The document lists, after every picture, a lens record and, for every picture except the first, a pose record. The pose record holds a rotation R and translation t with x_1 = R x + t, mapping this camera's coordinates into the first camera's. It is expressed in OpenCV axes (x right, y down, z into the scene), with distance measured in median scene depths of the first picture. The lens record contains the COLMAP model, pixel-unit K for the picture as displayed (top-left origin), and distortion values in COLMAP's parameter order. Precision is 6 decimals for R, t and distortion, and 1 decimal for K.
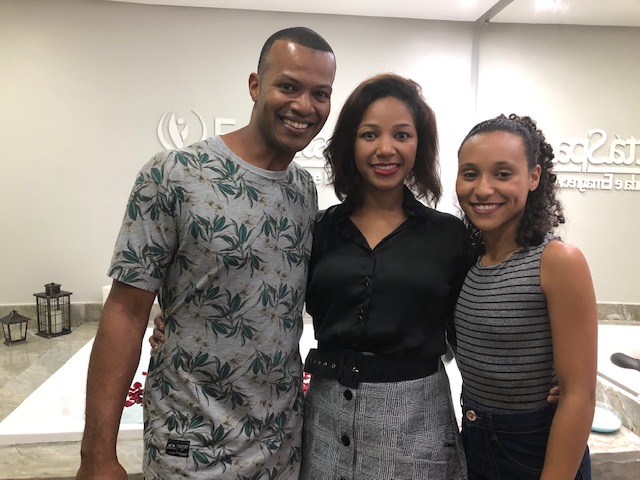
lens RADIAL K [[527.2, 0, 314.5], [0, 527.2, 239.5], [0, 0, 1]] dist [0.006311, 0.006651]
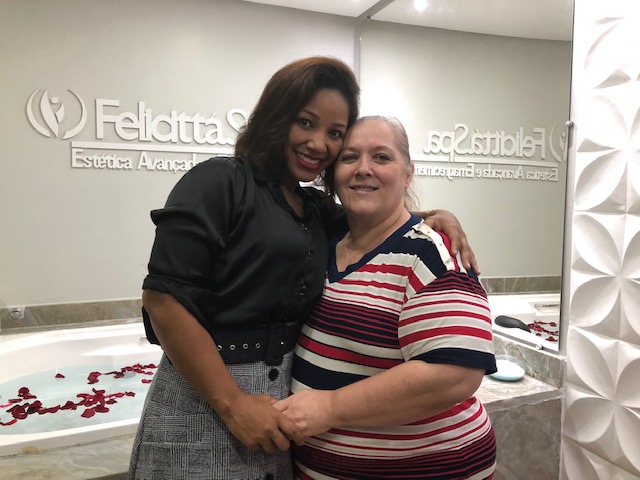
lens RADIAL K [[527.2, 0, 312.0], [0, 527.2, 237.3], [0, 0, 1]] dist [0.006311, 0.006651]
pose [[0.958635, -0.032626, 0.282764, -0.100893], [0.034903, 0.999386, -0.003019, 0.026903], [-0.282492, 0.012763, 0.959185, 0.022093]]
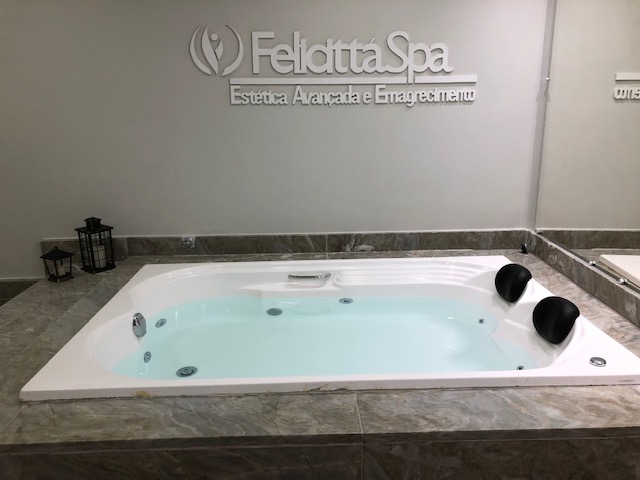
lens RADIAL K [[527.2, 0, 319.5], [0, 527.2, 236.4], [0, 0, 1]] dist [0.006311, 0.006651]
pose [[0.995659, -0.004333, -0.092977, 0.007962], [0.018801, 0.987687, 0.155307, -0.025581], [0.091159, -0.156381, 0.983481, 0.080653]]
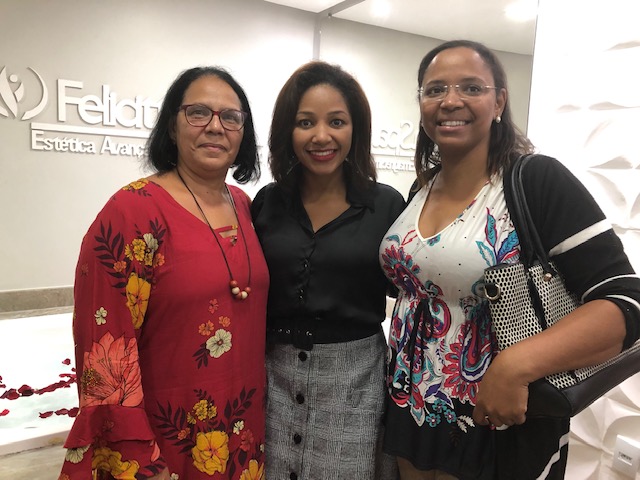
lens RADIAL K [[527.2, 0, 316.2], [0, 527.2, 236.0], [0, 0, 1]] dist [0.006311, 0.006651]
pose [[0.893831, -0.031504, 0.447296, -0.216368], [0.011983, 0.998851, 0.046405, -0.003960], [-0.448244, -0.036118, 0.893181, 0.009867]]
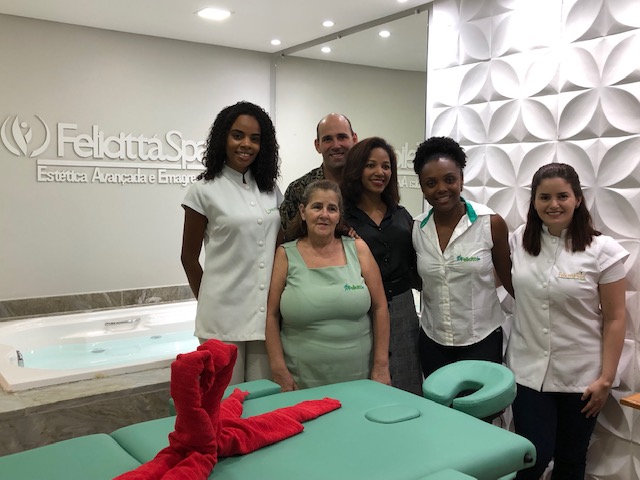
lens RADIAL K [[644.1, 0, 324.4], [0, 644.1, 235.4], [0, 0, 1]] dist [-0.021499, 0.000000]
pose [[0.873079, -0.043532, 0.485632, -0.375715], [0.045538, 0.998933, 0.007674, 0.013621], [-0.485448, 0.015415, 0.874129, -0.416945]]
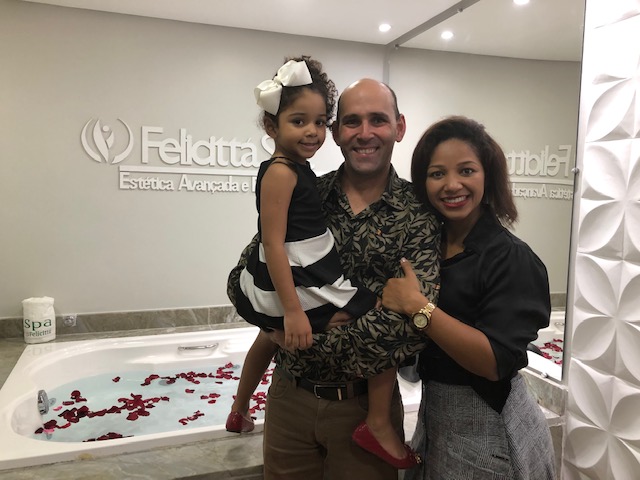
lens RADIAL K [[527.2, 0, 315.4], [0, 527.2, 233.6], [0, 0, 1]] dist [0.006311, 0.006651]
pose [[0.974551, -0.015804, 0.223609, -0.100219], [0.015296, 0.999875, 0.004004, -0.027312], [-0.223644, -0.000482, 0.974671, -0.046970]]
